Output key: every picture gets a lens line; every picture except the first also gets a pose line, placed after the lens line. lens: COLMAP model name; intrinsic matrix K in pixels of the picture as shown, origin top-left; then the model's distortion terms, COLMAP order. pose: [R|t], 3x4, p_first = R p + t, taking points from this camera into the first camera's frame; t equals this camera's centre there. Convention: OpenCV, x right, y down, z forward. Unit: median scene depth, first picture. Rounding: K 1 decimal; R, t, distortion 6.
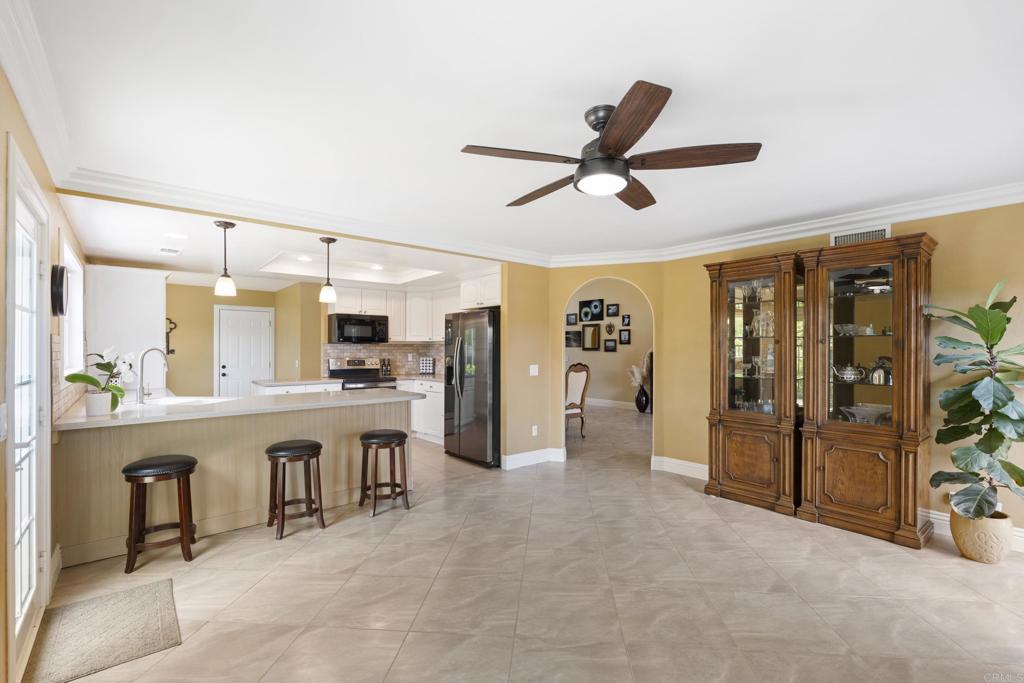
lens RADIAL K [[454.7, 0, 512.2], [0, 454.7, 345.8], [0, 0, 1]] dist [-0.000863, 0.000103]
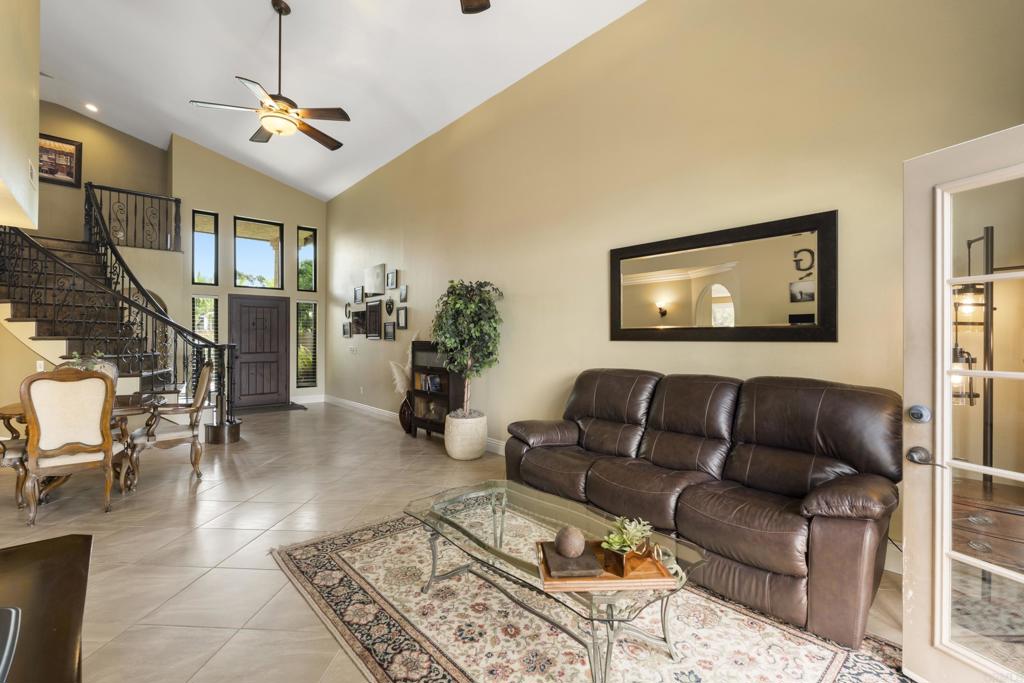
lens RADIAL K [[447.2, 0, 511.5], [0, 447.2, 341.3], [0, 0, 1]] dist [-0.003473, 0.000089]
pose [[0.999603, -0.000917, 0.028150, 0.585748], [0.000541, 0.999911, 0.013342, 0.008777], [-0.028160, -0.013322, 0.999515, 0.496349]]
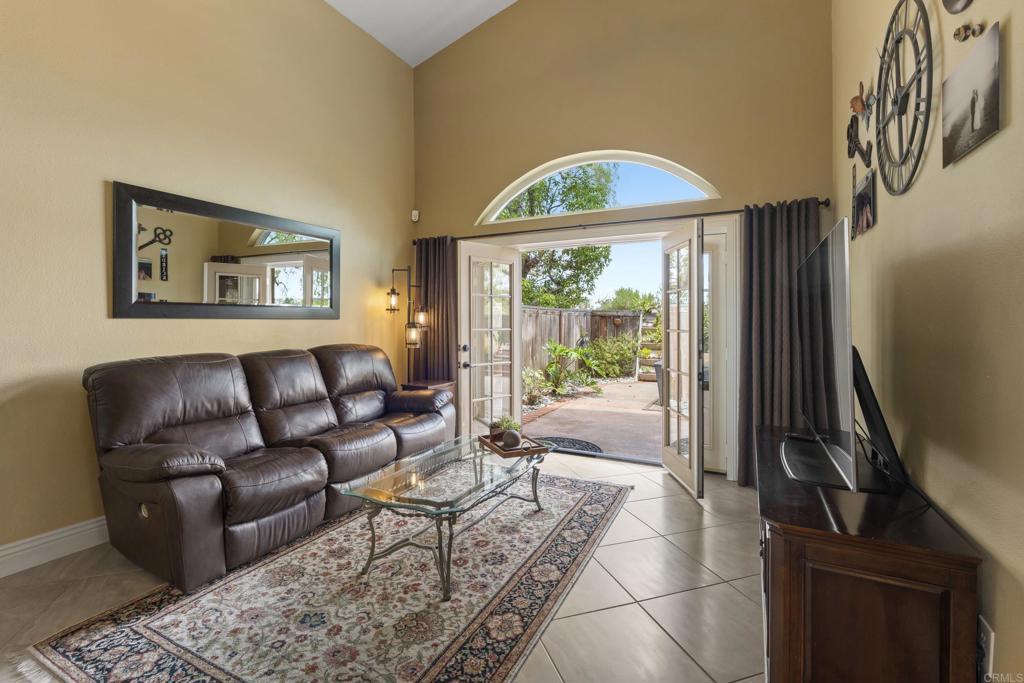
lens RADIAL K [[457.5, 0, 513.4], [0, 457.5, 321.8], [0, 0, 1]] dist [-0.000998, 0.000120]
pose [[-0.387765, -0.001732, 0.921757, 0.234733], [-0.006484, 0.999979, -0.000849, 0.017034], [-0.921735, -0.006306, -0.387768, 0.907911]]
